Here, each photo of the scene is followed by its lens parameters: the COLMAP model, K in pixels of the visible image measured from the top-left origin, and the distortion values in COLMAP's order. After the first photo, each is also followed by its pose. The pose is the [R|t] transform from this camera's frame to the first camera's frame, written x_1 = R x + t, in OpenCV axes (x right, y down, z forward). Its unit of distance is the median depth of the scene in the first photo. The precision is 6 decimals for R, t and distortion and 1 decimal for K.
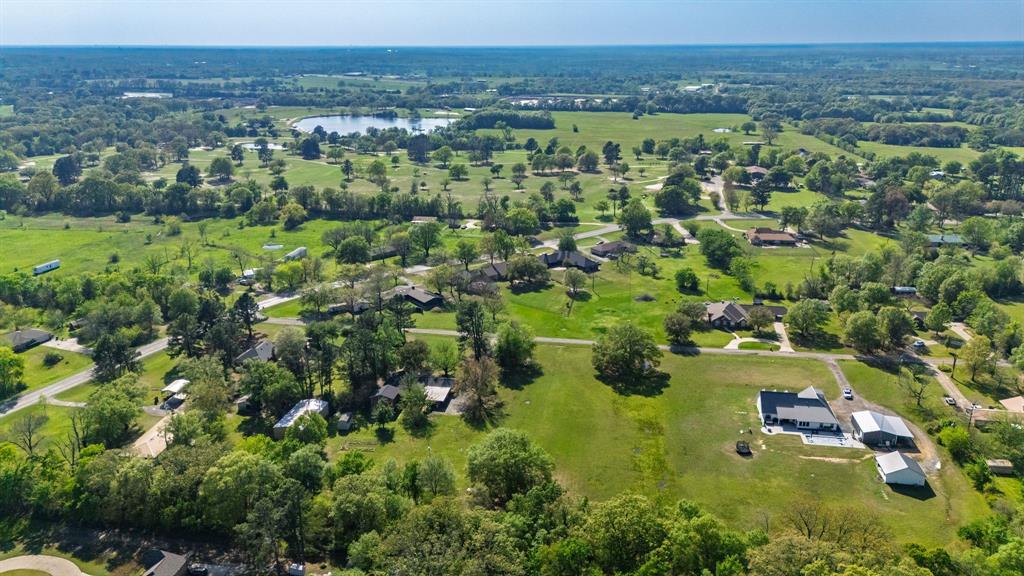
lens RADIAL K [[748.4, 0, 512.8], [0, 748.4, 289.8], [0, 0, 1]] dist [0.079866, -0.077070]
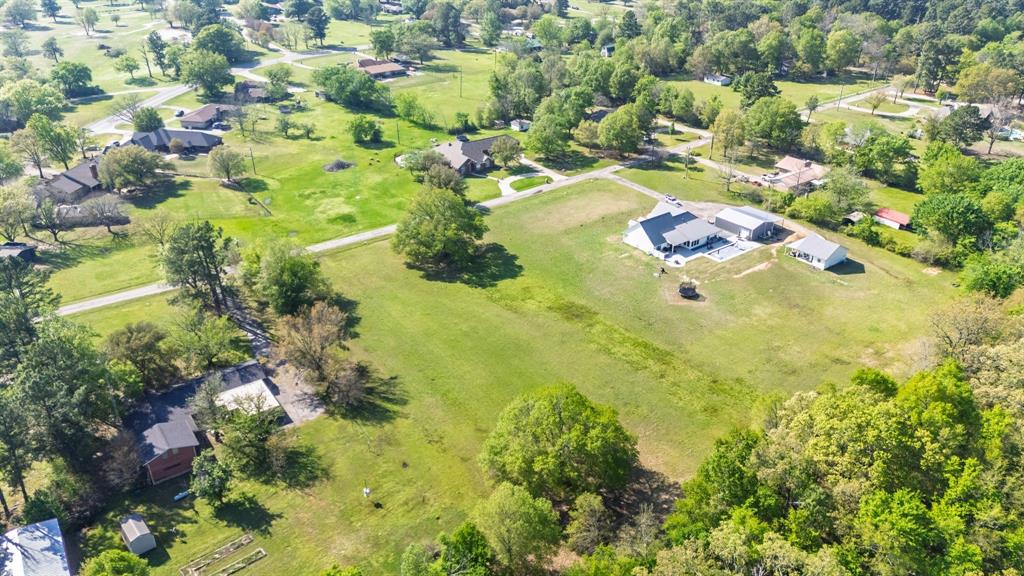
lens RADIAL K [[748.4, 0, 516.1], [0, 748.4, 293.7], [0, 0, 1]] dist [0.079866, -0.077070]
pose [[0.696305, -0.337513, 0.633438, -0.244243], [0.223047, 0.940595, 0.255991, -0.024027], [-0.682209, -0.036961, 0.730222, 0.405938]]
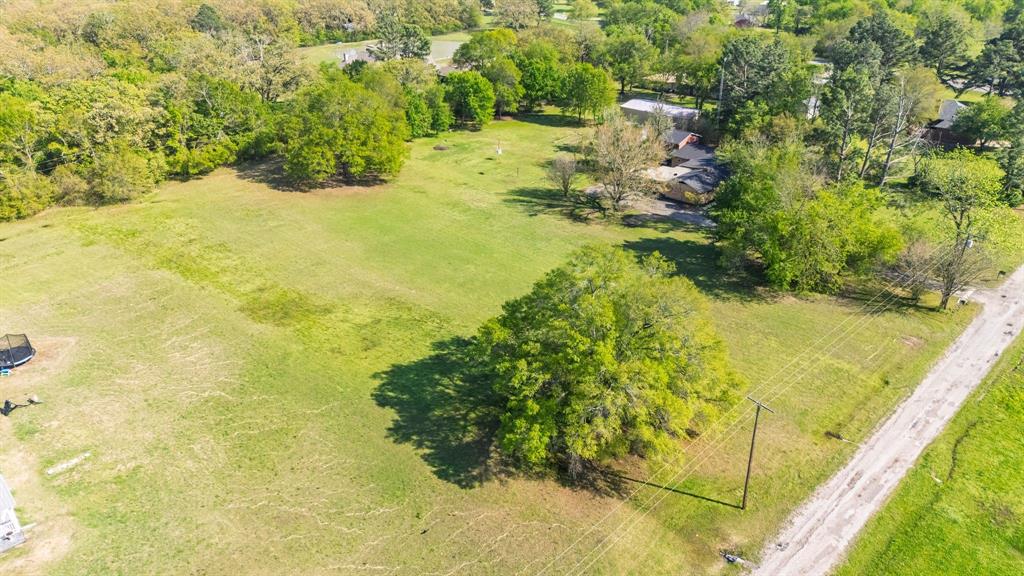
lens RADIAL K [[748.4, 0, 518.8], [0, 748.4, 291.2], [0, 0, 1]] dist [0.079866, -0.077070]
pose [[-0.561568, 0.375034, -0.737557, 0.320447], [-0.253982, 0.770222, 0.585023, -0.070670], [0.787486, 0.515856, -0.337280, 0.975367]]
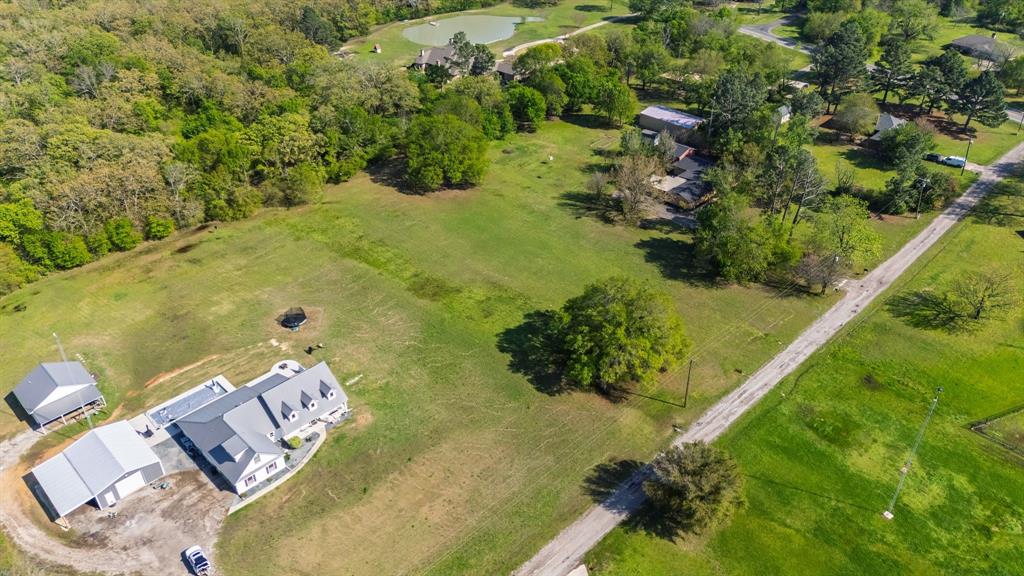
lens RADIAL K [[748.4, 0, 523.4], [0, 748.4, 290.1], [0, 0, 1]] dist [0.079866, -0.077070]
pose [[-0.583261, 0.459331, -0.669942, 0.466418], [-0.243952, 0.687632, 0.683849, -0.236530], [0.774787, 0.562296, -0.289014, 0.999846]]
